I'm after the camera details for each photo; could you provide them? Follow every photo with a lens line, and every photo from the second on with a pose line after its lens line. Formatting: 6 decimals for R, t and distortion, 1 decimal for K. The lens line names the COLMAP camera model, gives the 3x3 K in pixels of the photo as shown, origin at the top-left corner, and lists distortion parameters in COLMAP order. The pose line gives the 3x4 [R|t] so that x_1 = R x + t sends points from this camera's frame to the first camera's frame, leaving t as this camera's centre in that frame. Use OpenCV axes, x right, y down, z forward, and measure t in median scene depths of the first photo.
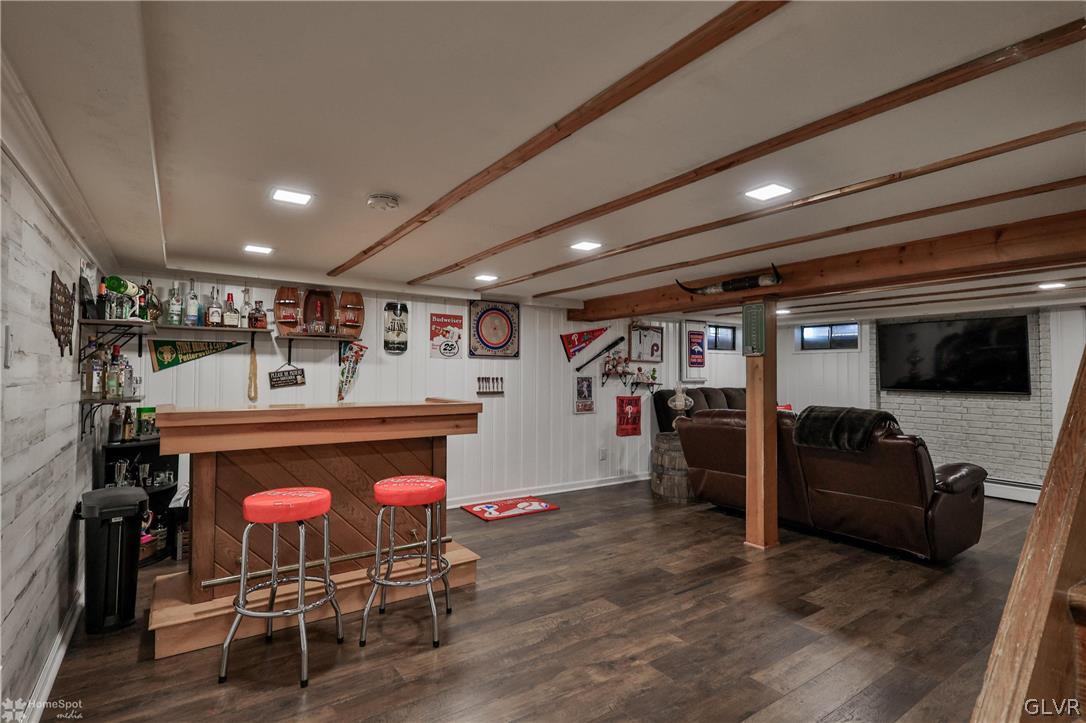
lens RADIAL K [[533.5, 0, 540.6], [0, 533.5, 360.4], [0, 0, 1]] dist [0.000941, -0.000541]
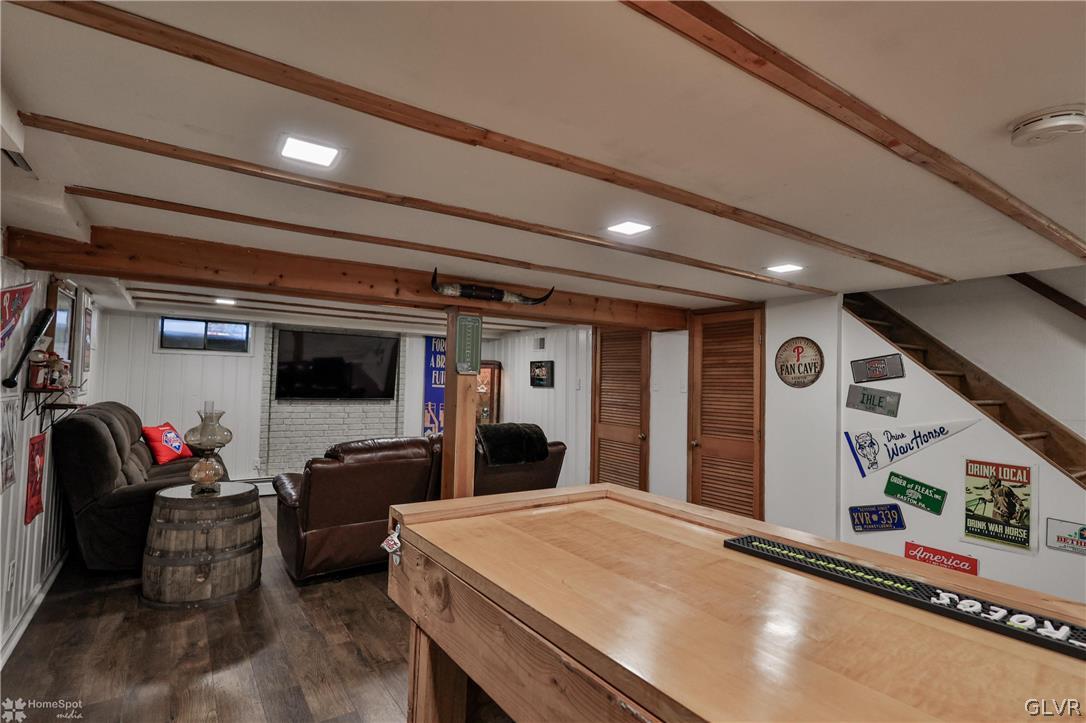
lens RADIAL K [[533.5, 0, 539.8], [0, 533.5, 362.1], [0, 0, 1]] dist [0.000941, -0.000541]
pose [[0.002526, 0.028959, 0.999577, -0.298447], [-0.050300, 0.998319, -0.028795, -0.005619], [-0.998731, -0.050206, 0.003979, 0.537310]]
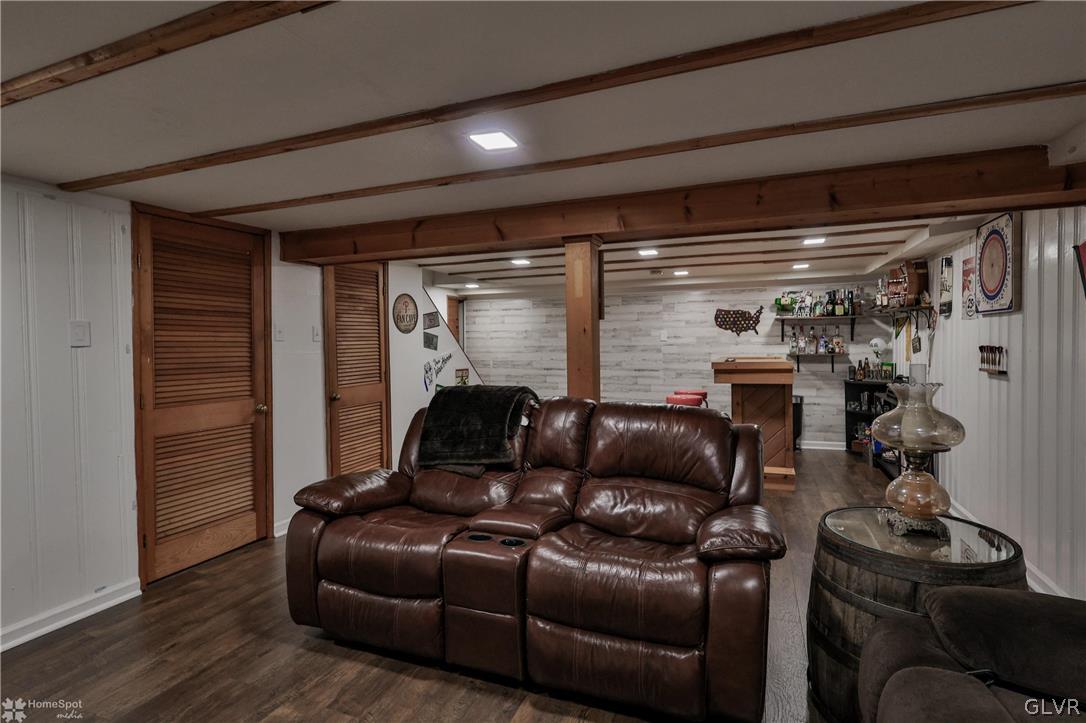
lens RADIAL K [[533.5, 0, 538.0], [0, 533.5, 345.7], [0, 0, 1]] dist [0.000941, -0.000541]
pose [[-0.832099, 0.007044, -0.554582, 0.544884], [0.018615, 0.999711, -0.015232, 0.023165], [0.554314, -0.022998, -0.831990, 0.978655]]
